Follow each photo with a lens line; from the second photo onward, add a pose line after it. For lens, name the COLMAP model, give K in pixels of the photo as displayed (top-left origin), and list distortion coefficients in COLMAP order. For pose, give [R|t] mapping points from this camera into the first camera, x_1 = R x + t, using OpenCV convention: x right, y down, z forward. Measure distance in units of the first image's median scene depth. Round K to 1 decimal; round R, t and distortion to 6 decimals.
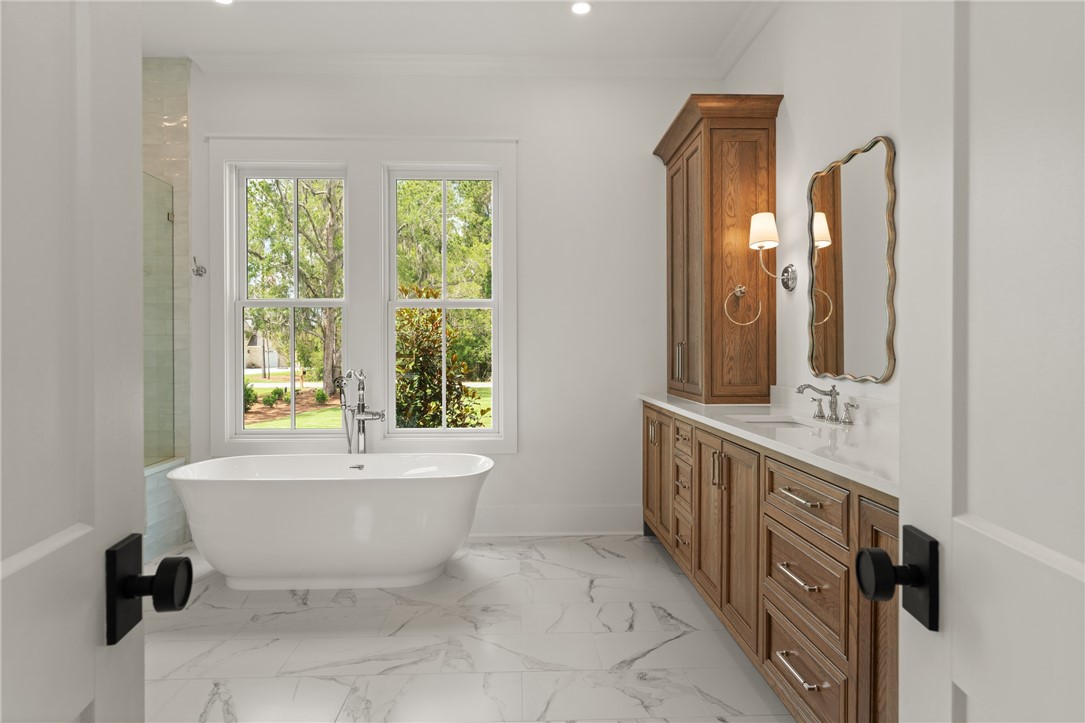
lens RADIAL K [[609.7, 0, 543.0], [0, 609.7, 354.6], [0, 0, 1]] dist [-0.005316, -0.001075]
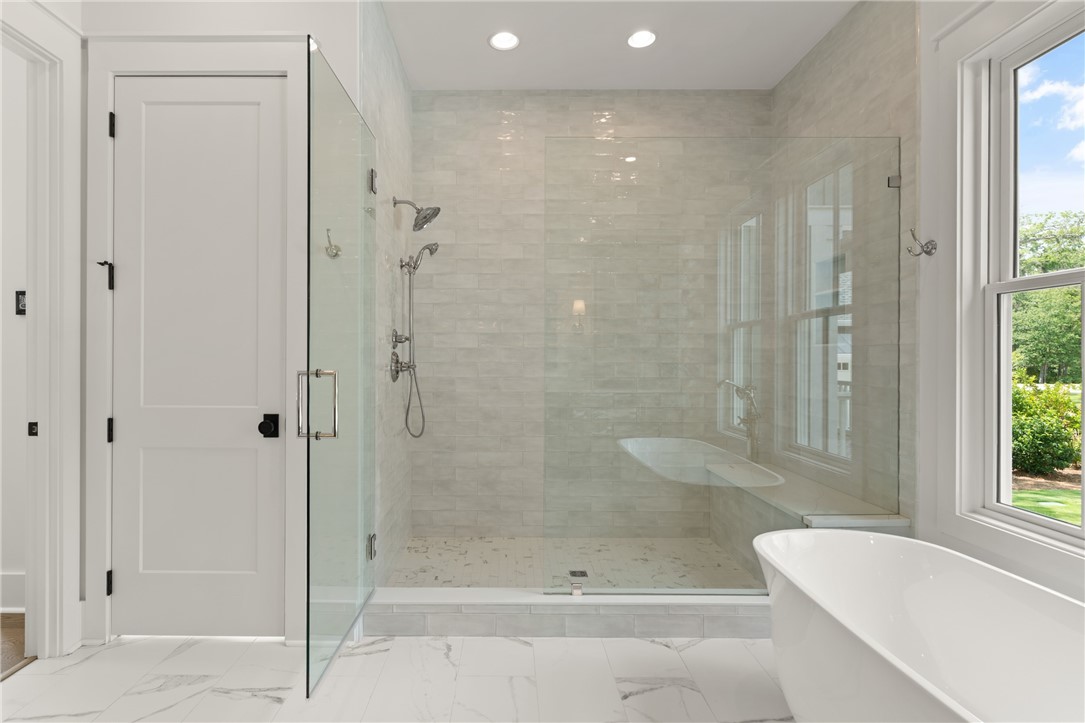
lens RADIAL K [[539.0, 0, 505.0], [0, 539.0, 359.2], [0, 0, 1]] dist [0.000455, -0.000155]
pose [[-0.046616, 0.004124, -0.998904, 0.050730], [-0.009931, 0.999940, 0.004592, -0.013386], [0.998863, 0.010135, -0.046573, 0.577214]]
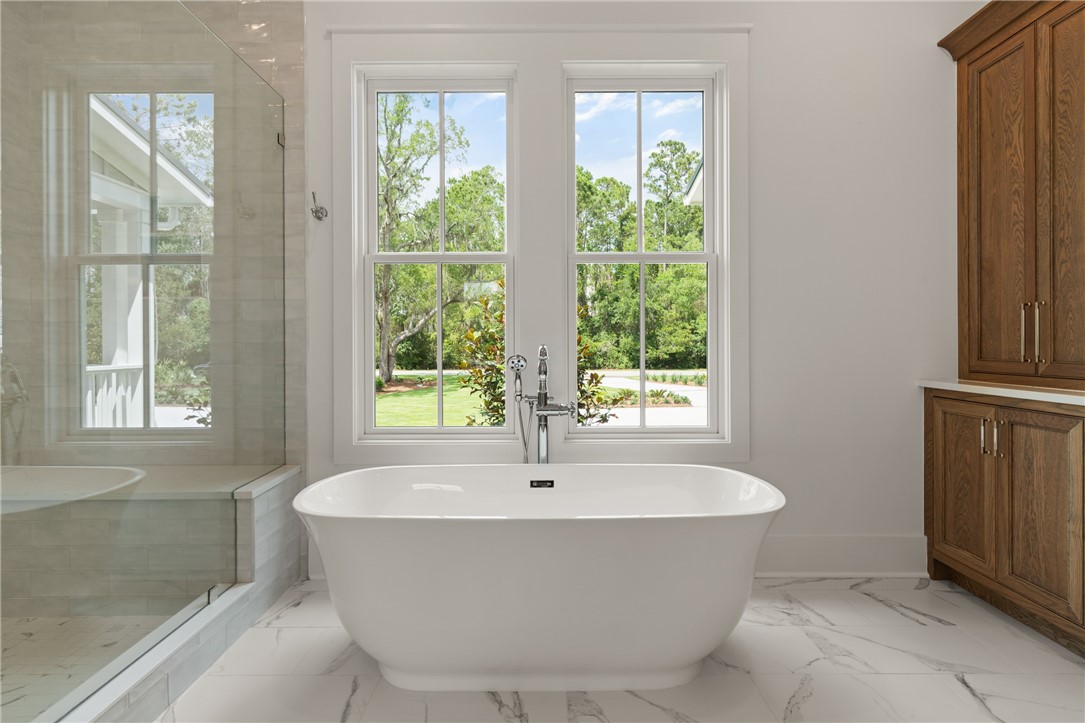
lens RADIAL K [[546.5, 0, 541.5], [0, 546.5, 344.0], [0, 0, 1]] dist [-0.002231, 0.001603]
pose [[0.999146, -0.001670, -0.041276, -0.272942], [0.001500, 0.999990, -0.004159, 0.025436], [0.041283, 0.004094, 0.999139, 0.356383]]
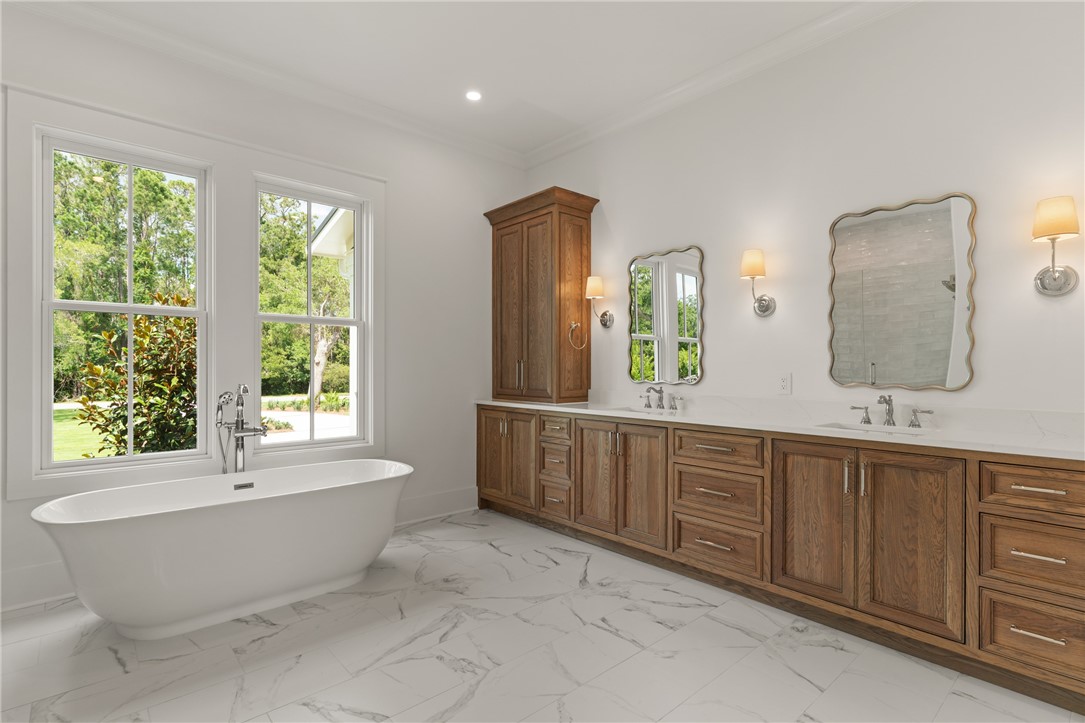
lens RADIAL K [[525.8, 0, 539.3], [0, 525.8, 367.8], [0, 0, 1]] dist [0.012668, 0.000198]
pose [[0.775555, 0.003050, 0.631272, -0.457535], [0.000490, 0.999985, -0.005435, 0.003390], [-0.631279, 0.004524, 0.775542, 0.057547]]
